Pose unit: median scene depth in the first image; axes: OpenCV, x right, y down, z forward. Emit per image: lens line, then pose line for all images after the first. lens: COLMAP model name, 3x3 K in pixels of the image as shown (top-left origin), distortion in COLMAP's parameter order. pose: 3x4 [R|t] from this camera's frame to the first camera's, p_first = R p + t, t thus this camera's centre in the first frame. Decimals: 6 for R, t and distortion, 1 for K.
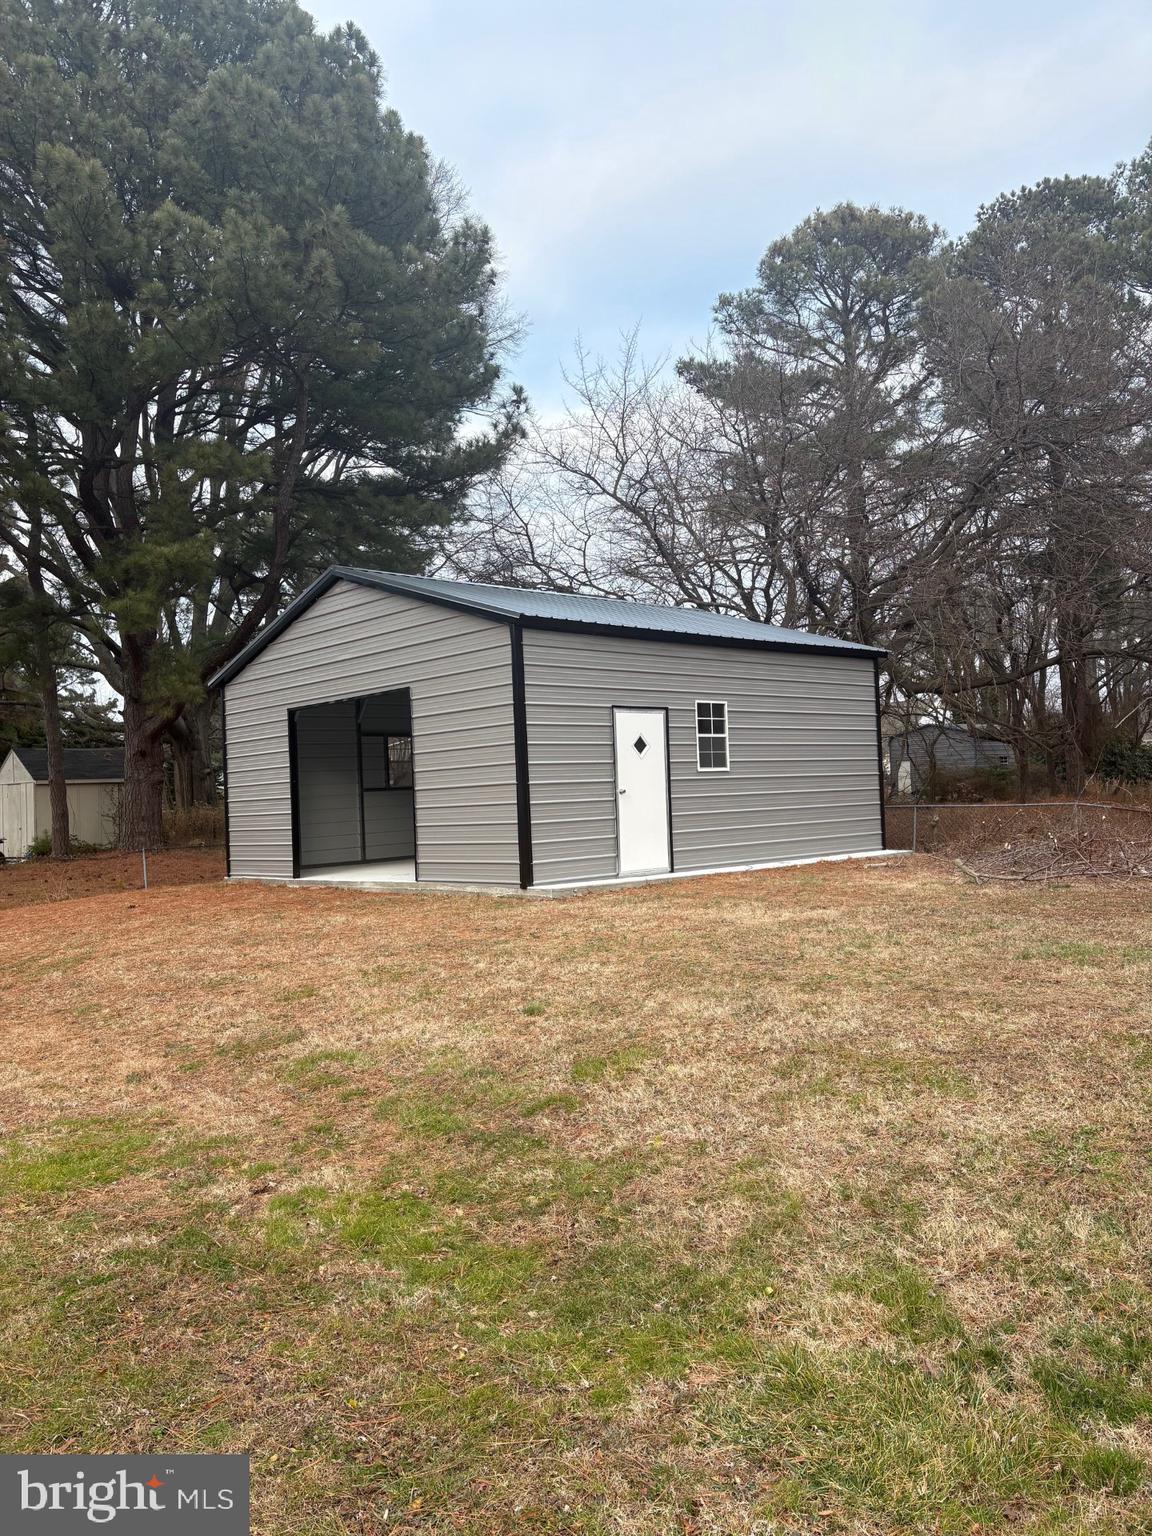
lens RADIAL K [[1186.7, 0, 576.0], [0, 1186.7, 768.0], [0, 0, 1]] dist [-0.001615, -0.002251]
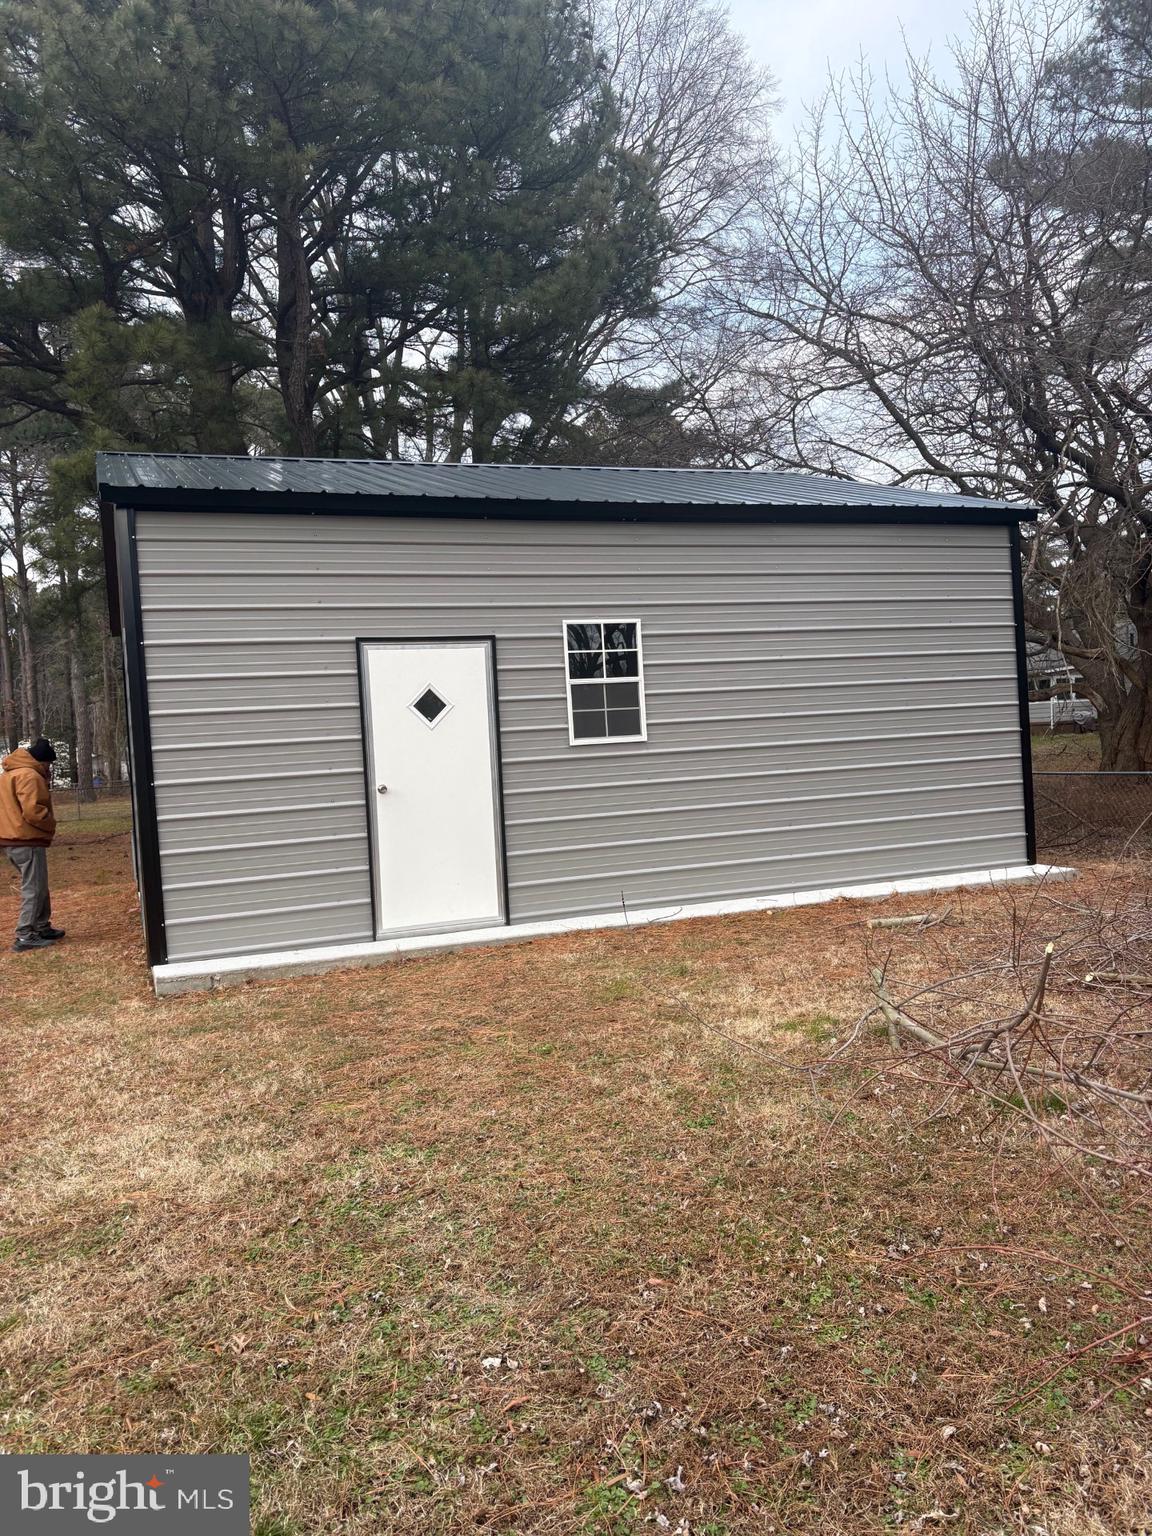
lens RADIAL K [[1186.7, 0, 576.0], [0, 1186.7, 768.0], [0, 0, 1]] dist [-0.001615, -0.002251]
pose [[0.928761, -0.010842, -0.370520, 0.315882], [0.032781, 0.998058, 0.052968, -0.016361], [0.369226, -0.061340, 0.927313, 0.472199]]
